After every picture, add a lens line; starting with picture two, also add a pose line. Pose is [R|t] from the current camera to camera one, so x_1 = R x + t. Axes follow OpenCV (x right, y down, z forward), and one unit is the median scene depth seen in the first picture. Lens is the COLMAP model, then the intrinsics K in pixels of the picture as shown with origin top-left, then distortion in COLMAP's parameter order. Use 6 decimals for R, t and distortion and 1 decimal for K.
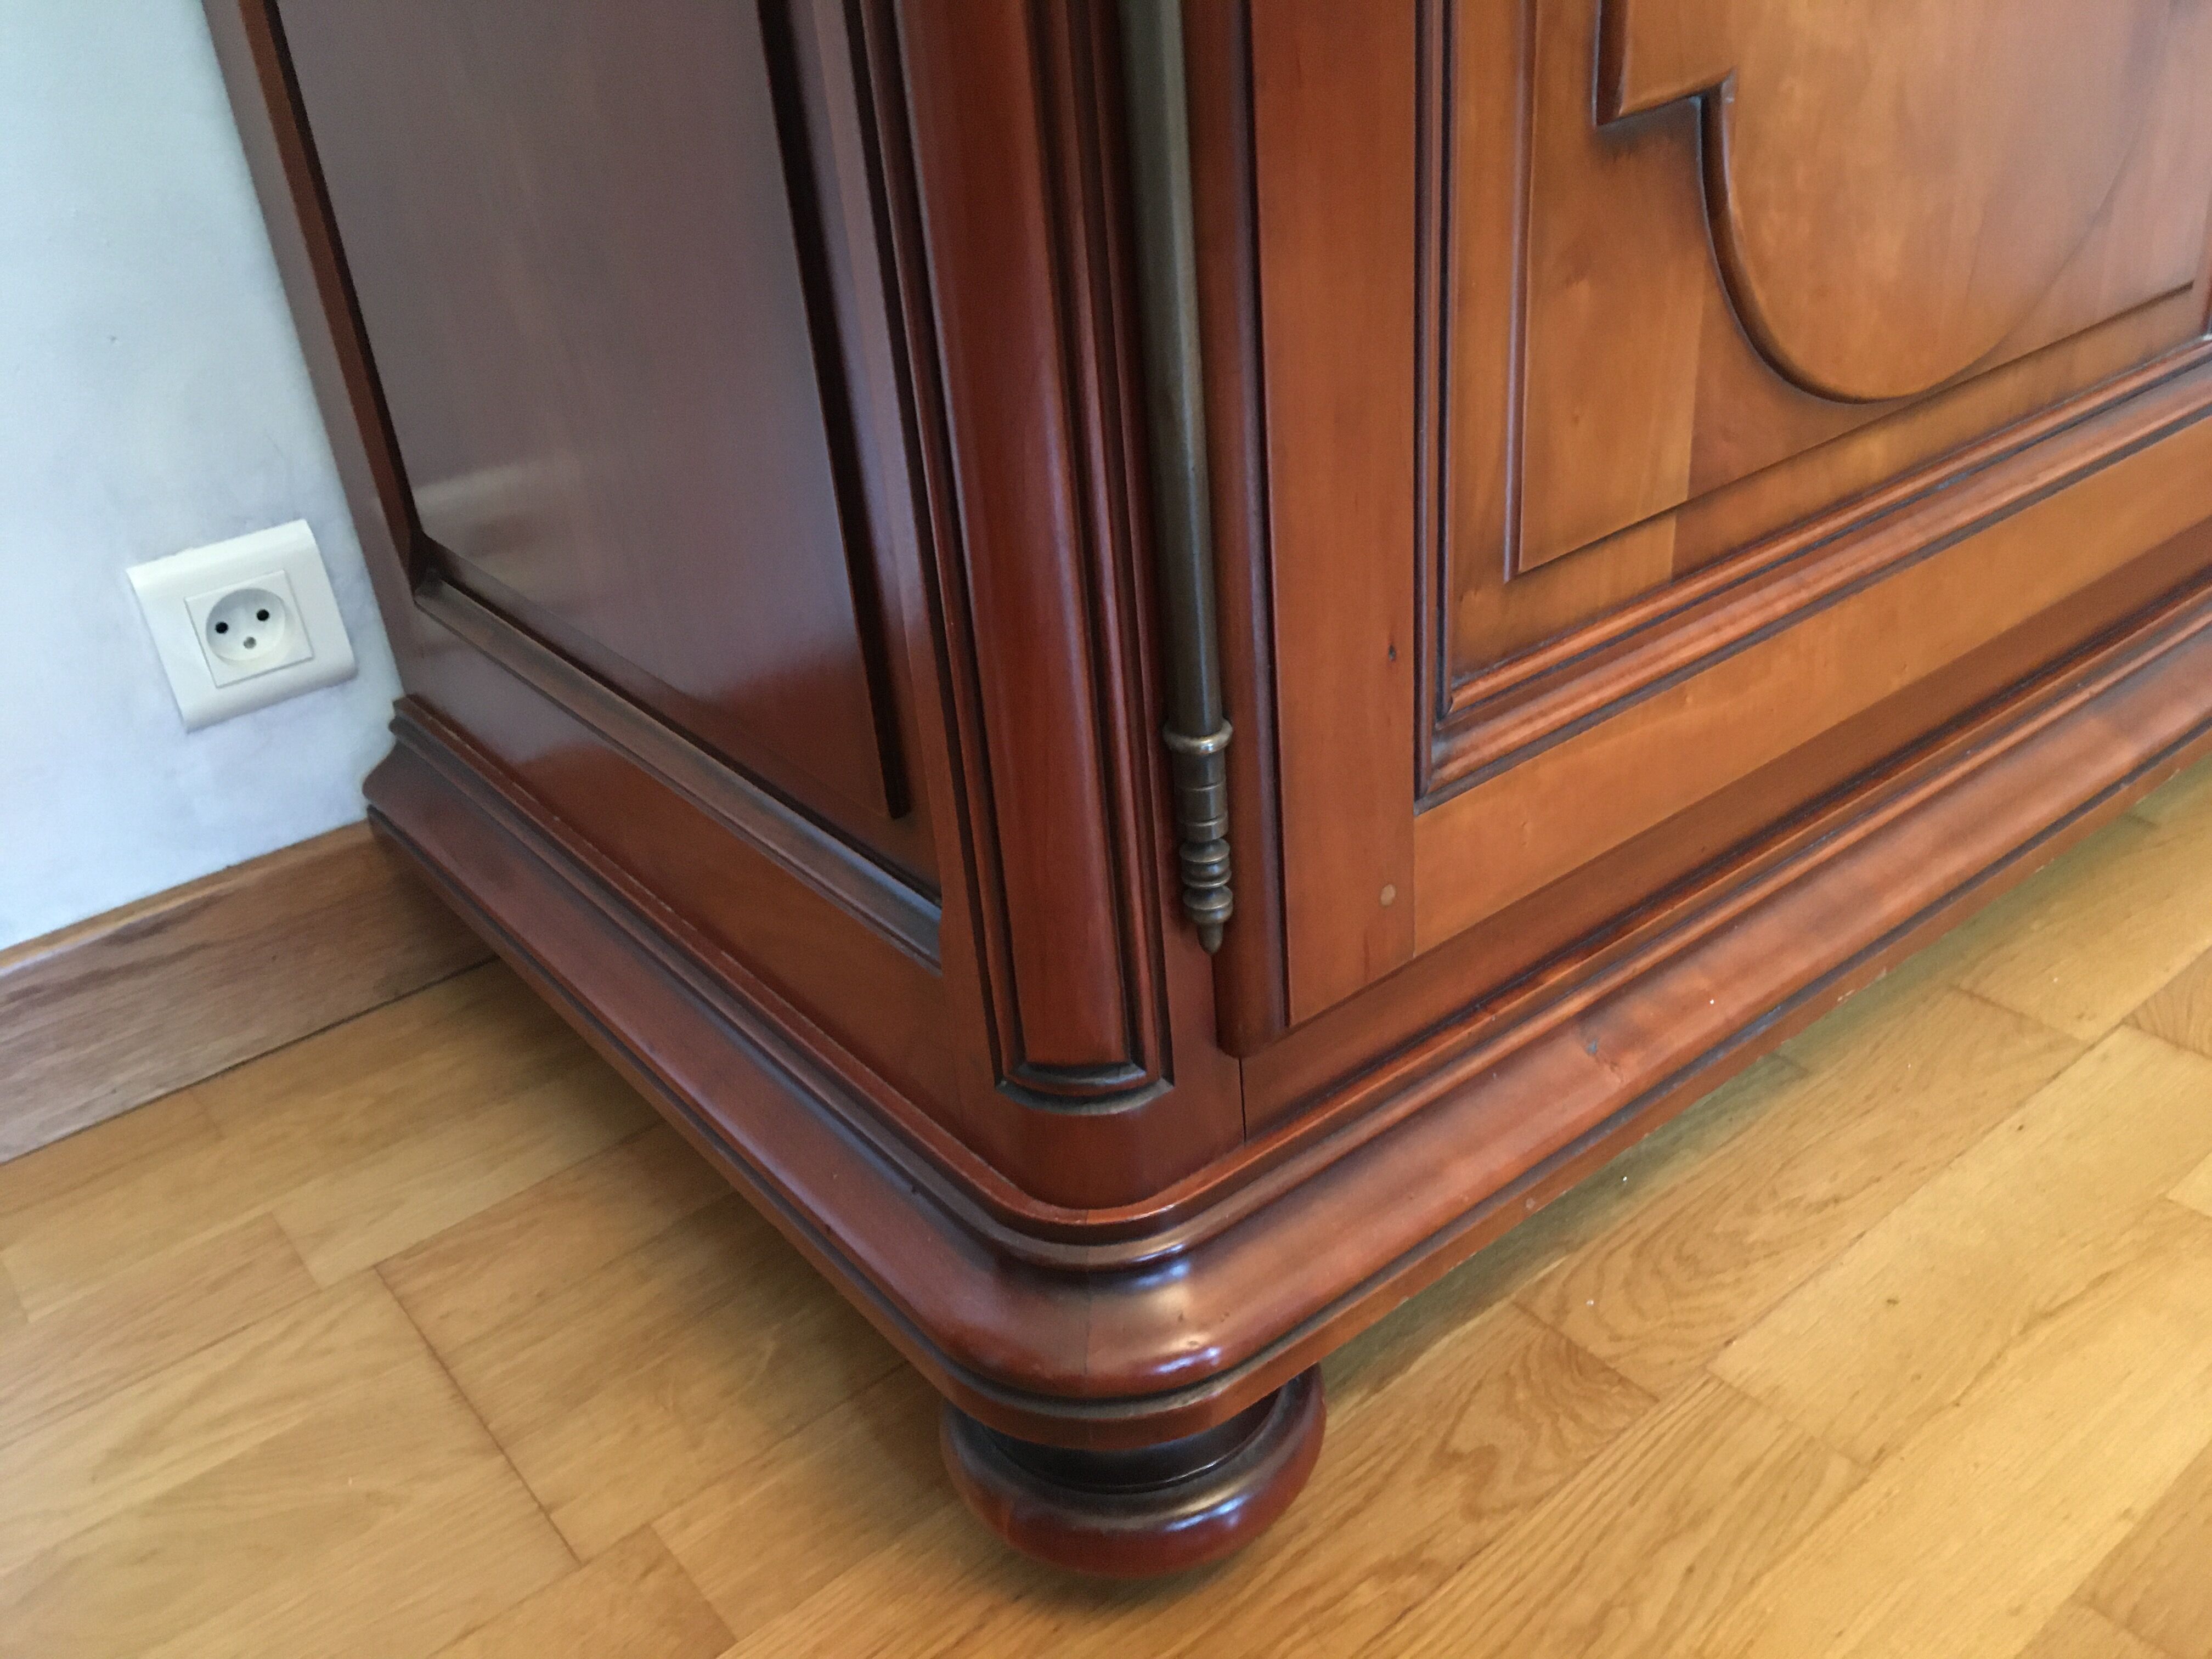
lens RADIAL K [[1923.6, 0, 1106.0], [0, 1923.6, 829.5], [0, 0, 1]] dist [0.007284, 0.004609]
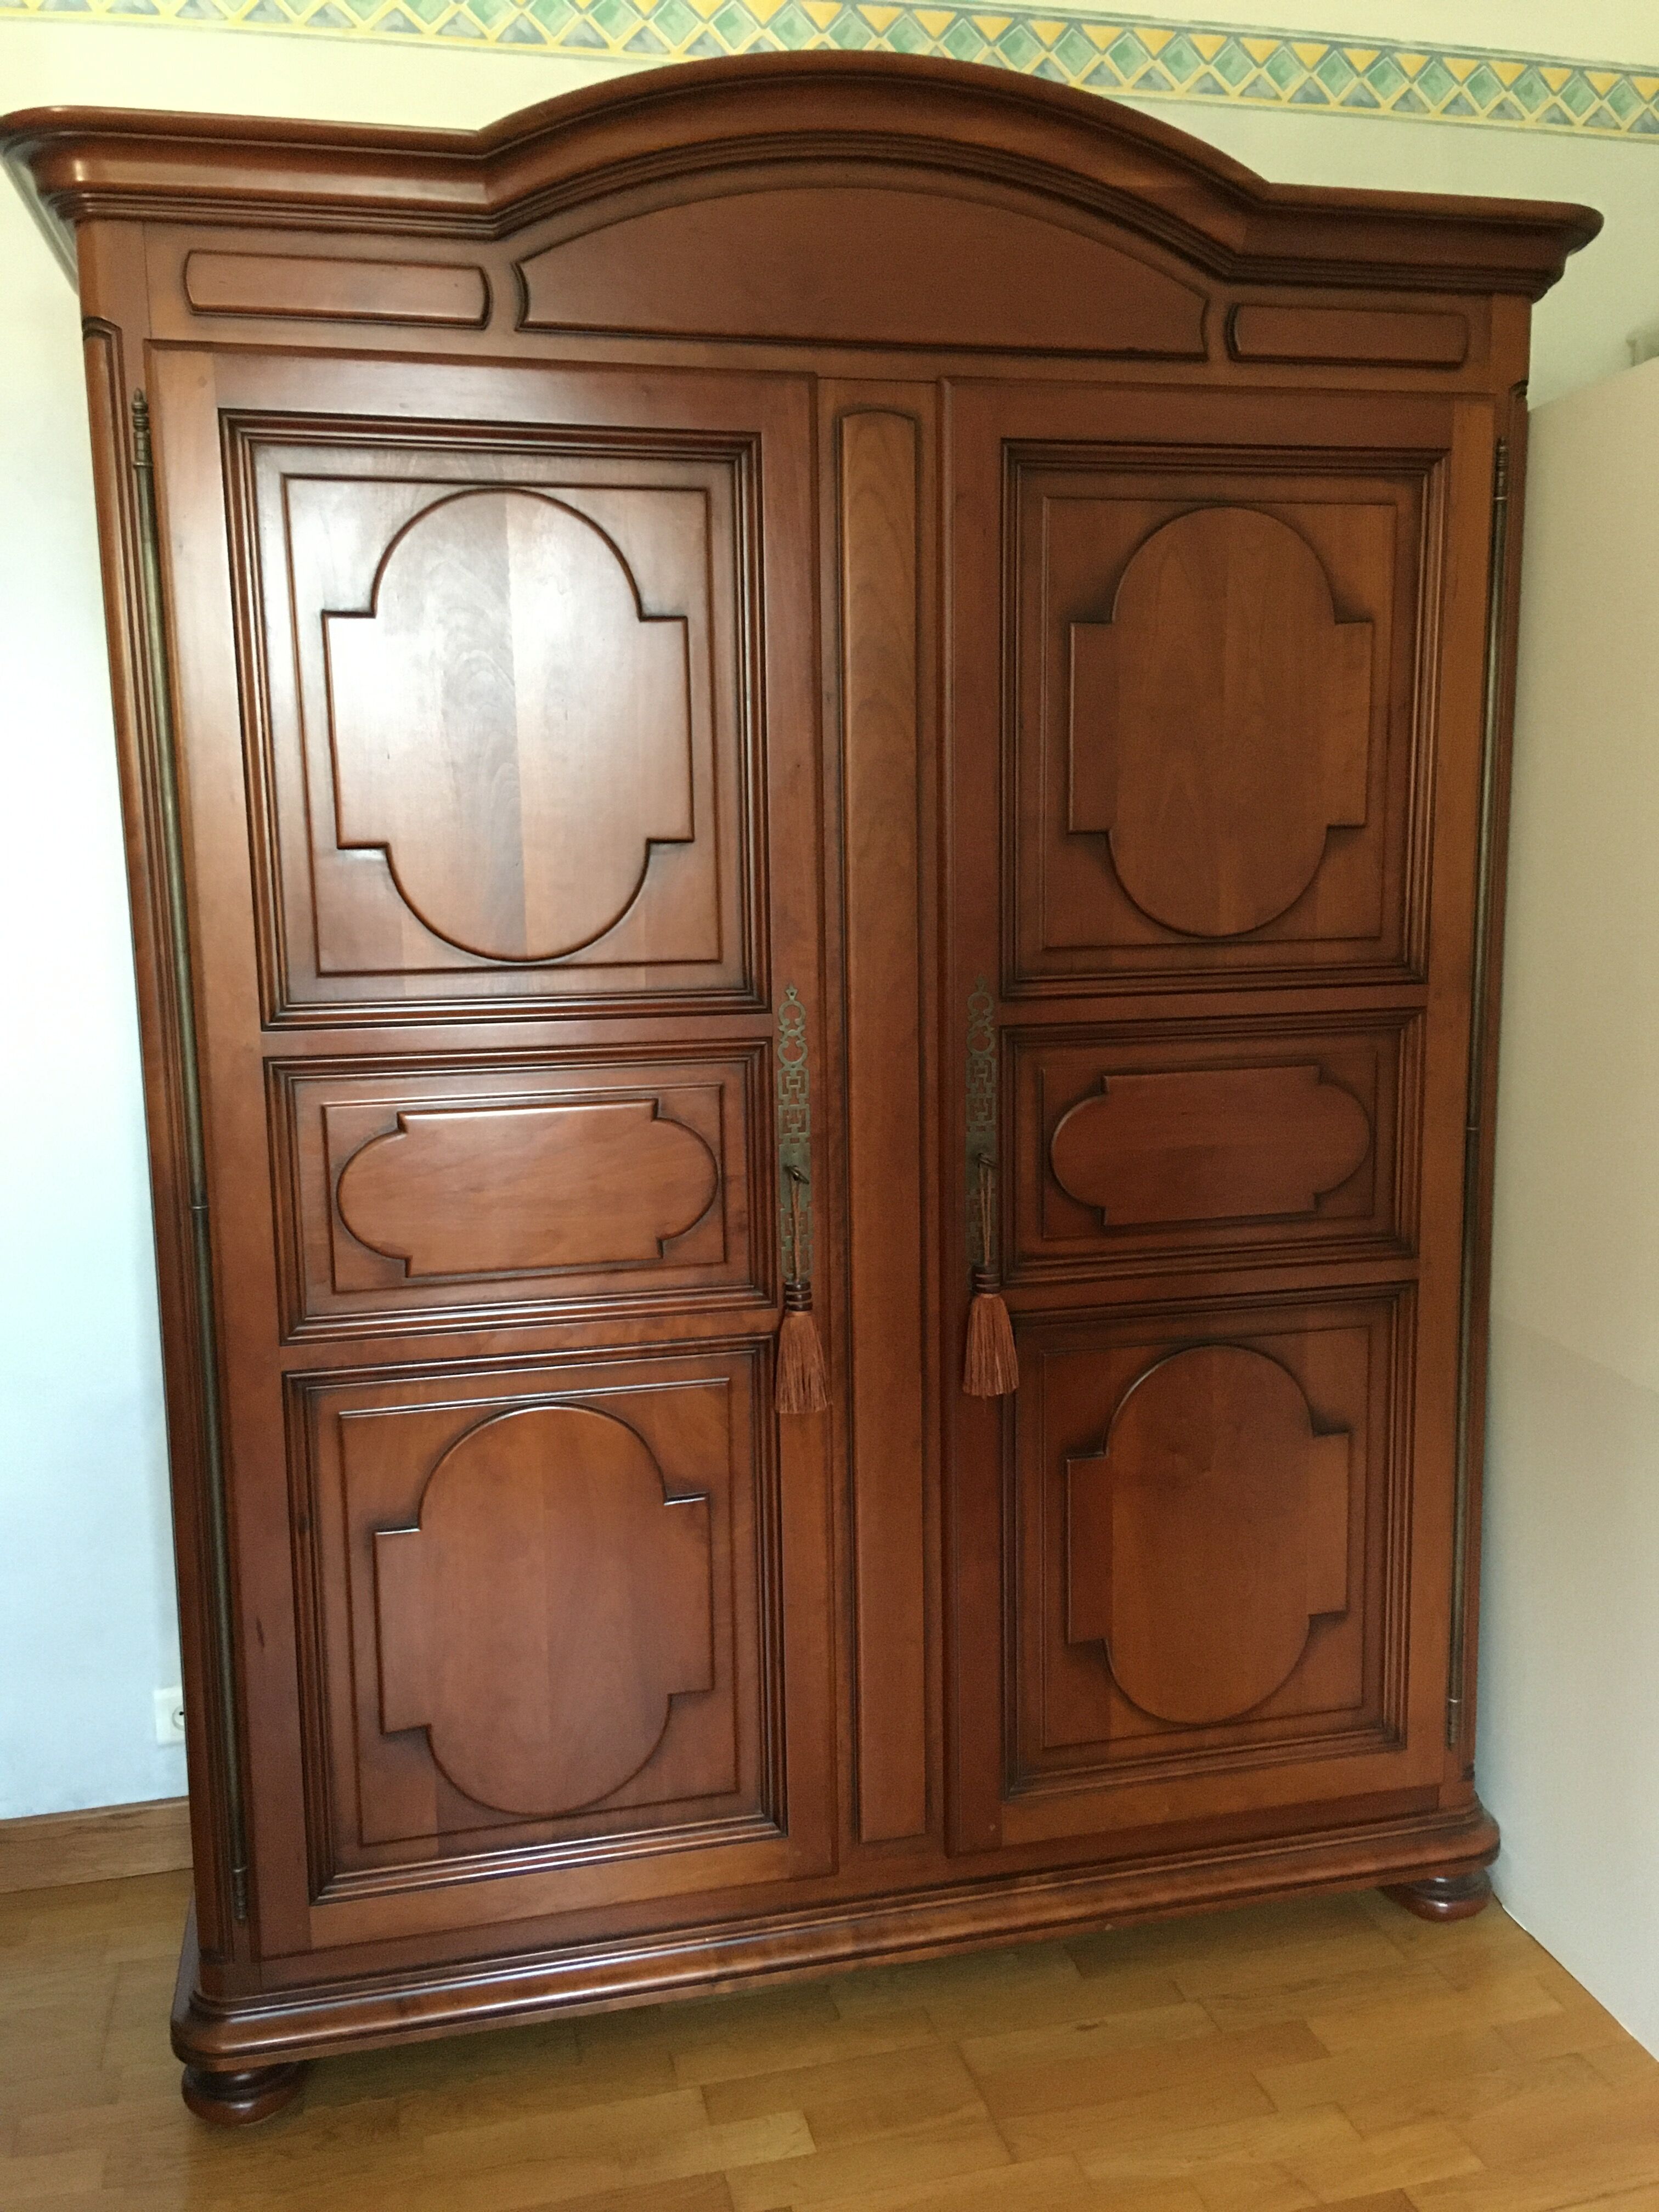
lens RADIAL K [[1875.7, 0, 829.5], [0, 1875.7, 1106.0], [0, 0, 1]] dist [-0.001528, -0.014777]
pose [[0.906970, 0.130330, -0.400525, 1.867709], [-0.255825, 0.925881, -0.278024, -0.552834], [0.334604, 0.354623, 0.873088, -1.871754]]
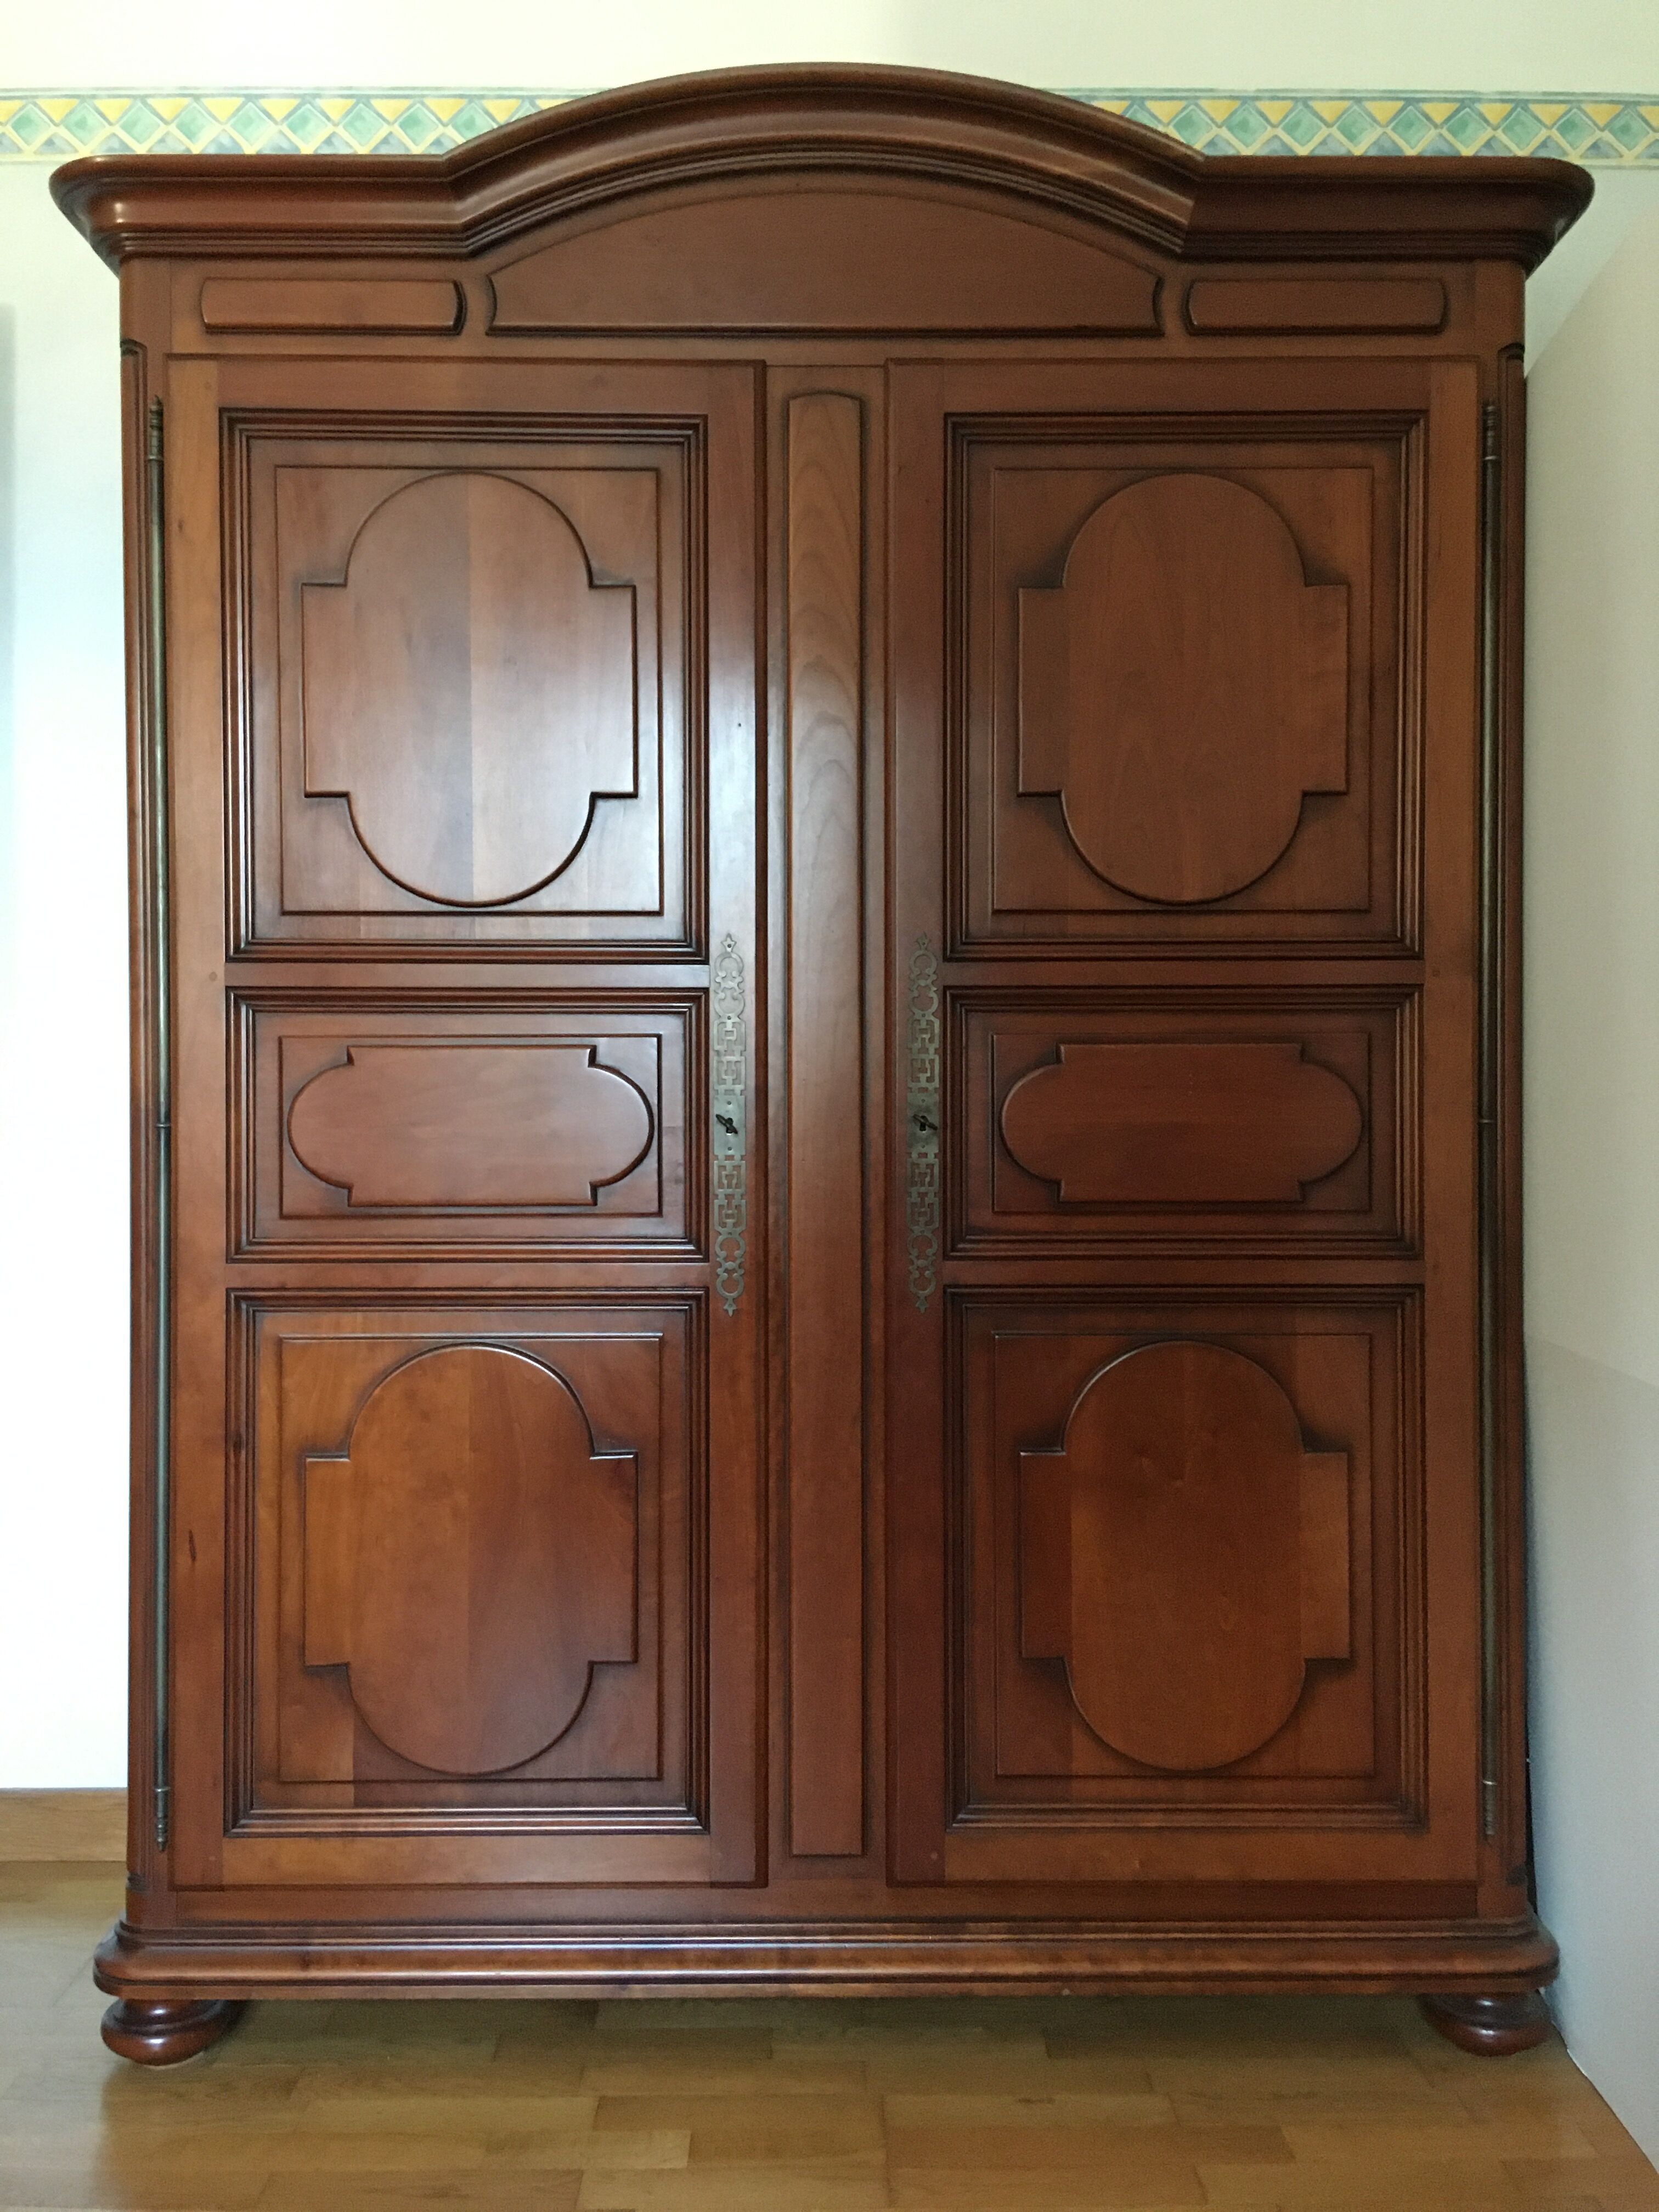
lens RADIAL K [[1875.7, 0, 829.5], [0, 1875.7, 1106.0], [0, 0, 1]] dist [-0.001528, -0.014777]
pose [[0.788032, 0.085079, -0.609727, 2.564965], [-0.355987, 0.871009, -0.338552, -0.346759], [0.502274, 0.483844, 0.716670, -1.336519]]
